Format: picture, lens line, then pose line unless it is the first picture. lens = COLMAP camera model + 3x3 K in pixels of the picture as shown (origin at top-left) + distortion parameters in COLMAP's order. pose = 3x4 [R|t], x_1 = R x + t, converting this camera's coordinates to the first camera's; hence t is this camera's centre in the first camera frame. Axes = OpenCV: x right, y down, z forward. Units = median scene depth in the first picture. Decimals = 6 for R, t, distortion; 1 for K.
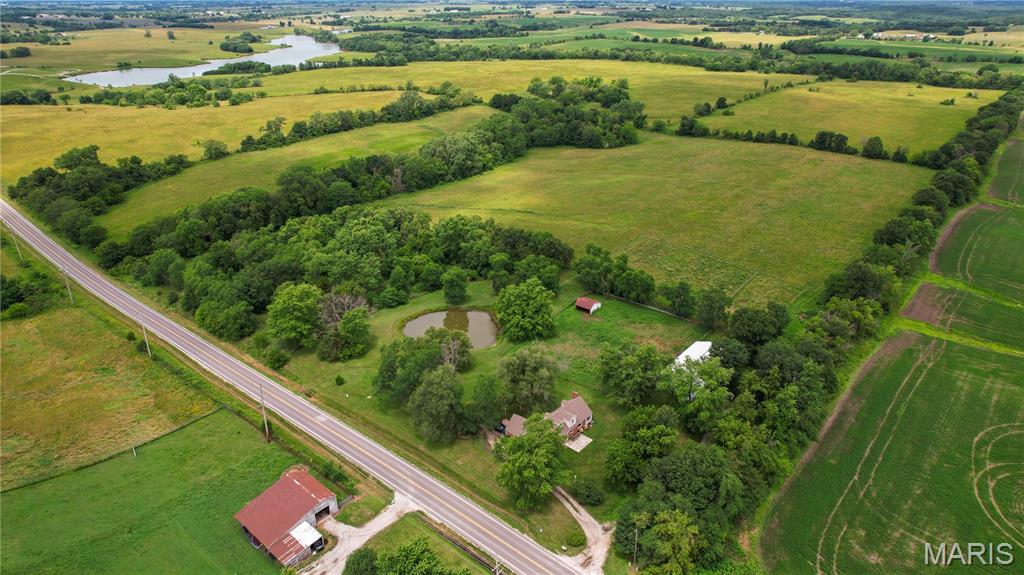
lens RADIAL K [[650.2, 0, 512.0], [0, 650.2, 287.5], [0, 0, 1]] dist [-0.073519, 0.059623]
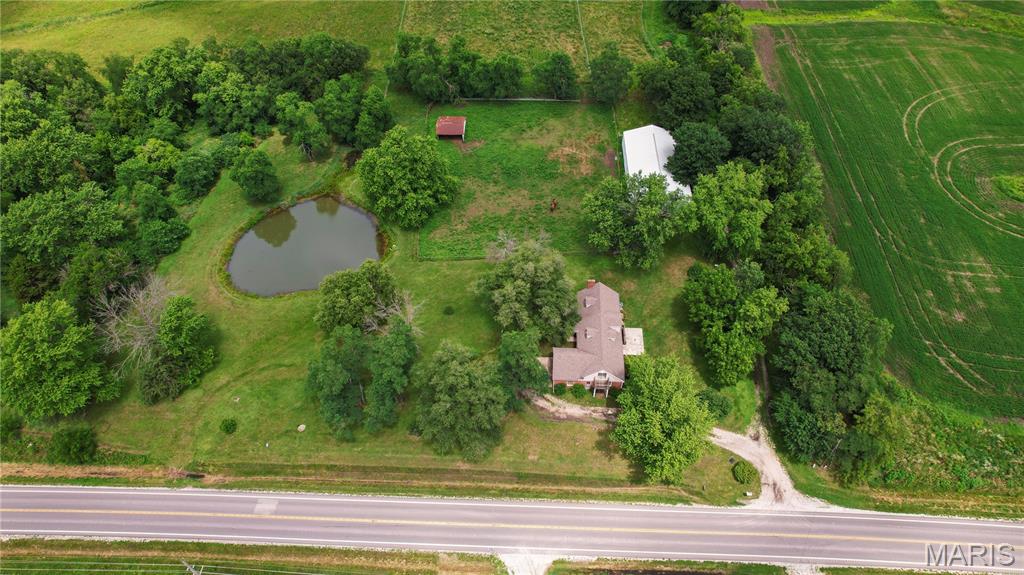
lens RADIAL K [[650.2, 0, 512.0], [0, 650.2, 287.5], [0, 0, 1]] dist [-0.073519, 0.059623]
pose [[0.786182, -0.476975, 0.392954, -0.290221], [0.261723, 0.832990, 0.487471, -0.231953], [-0.559839, -0.280395, 0.779717, 0.528580]]
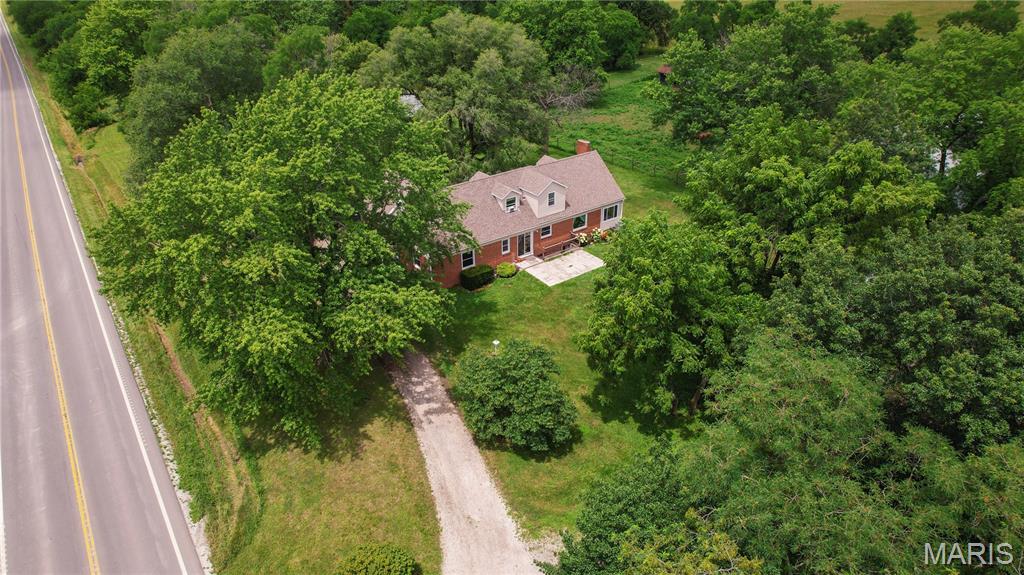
lens RADIAL K [[650.2, 0, 512.0], [0, 650.2, 287.5], [0, 0, 1]] dist [-0.073519, 0.059623]
pose [[0.976399, 0.103273, -0.189681, 0.149713], [-0.087515, 0.992119, 0.089671, 0.235105], [0.197447, -0.070955, 0.977742, 0.707111]]
